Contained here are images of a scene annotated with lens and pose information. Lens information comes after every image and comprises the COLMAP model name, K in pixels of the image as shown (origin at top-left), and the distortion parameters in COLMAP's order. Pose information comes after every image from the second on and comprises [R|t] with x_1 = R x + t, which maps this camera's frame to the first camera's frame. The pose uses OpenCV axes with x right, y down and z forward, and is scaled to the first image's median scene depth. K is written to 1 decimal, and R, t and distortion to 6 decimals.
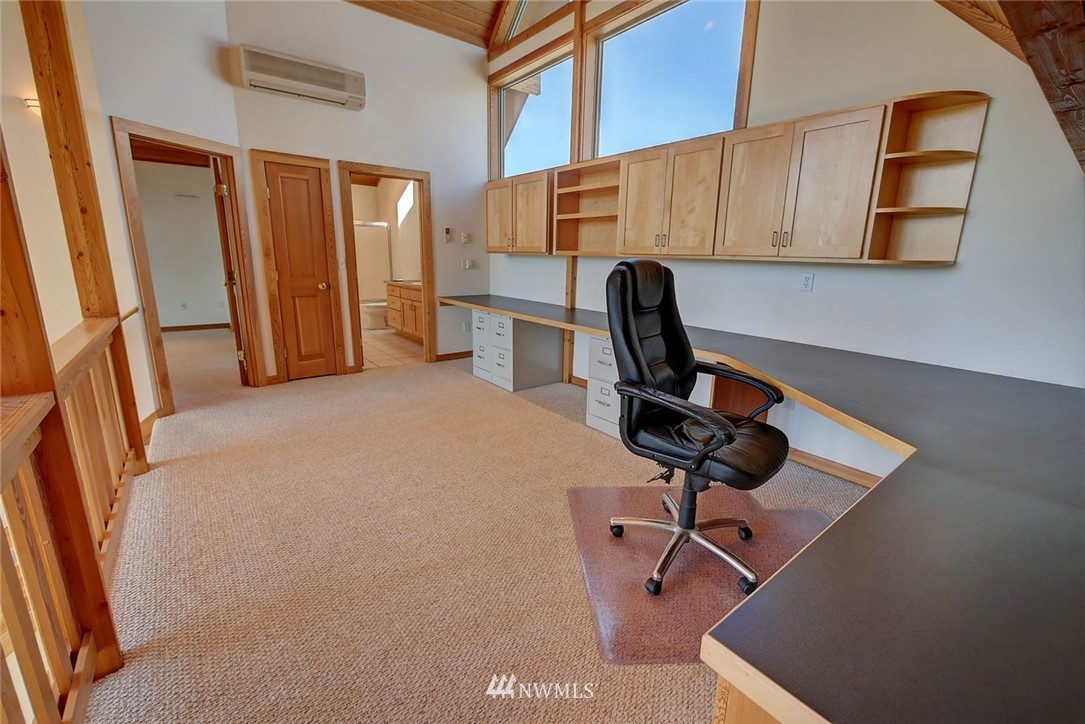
lens RADIAL K [[447.3, 0, 542.7], [0, 447.3, 355.1], [0, 0, 1]] dist [-0.006621, 0.000044]
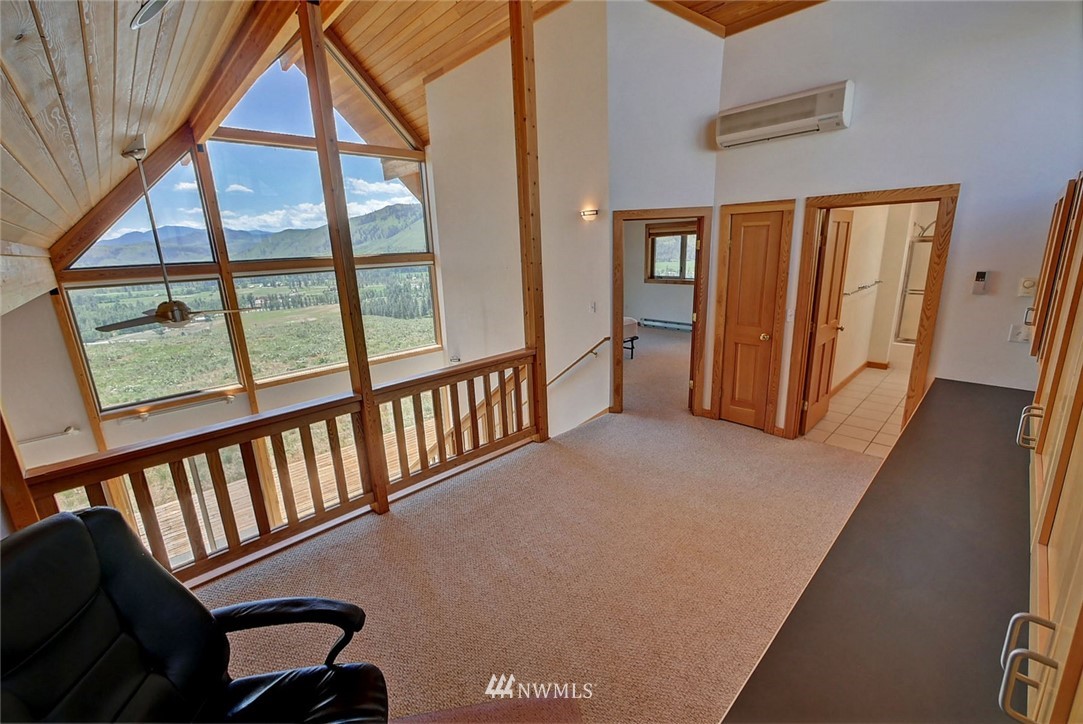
lens RADIAL K [[446.4, 0, 547.8], [0, 446.4, 358.2], [0, 0, 1]] dist [-0.006621, 0.000044]
pose [[0.114417, 0.219610, -0.968855, 0.385377], [-0.185876, 0.962769, 0.196280, -0.221198], [0.975889, 0.157629, 0.150978, 0.447067]]
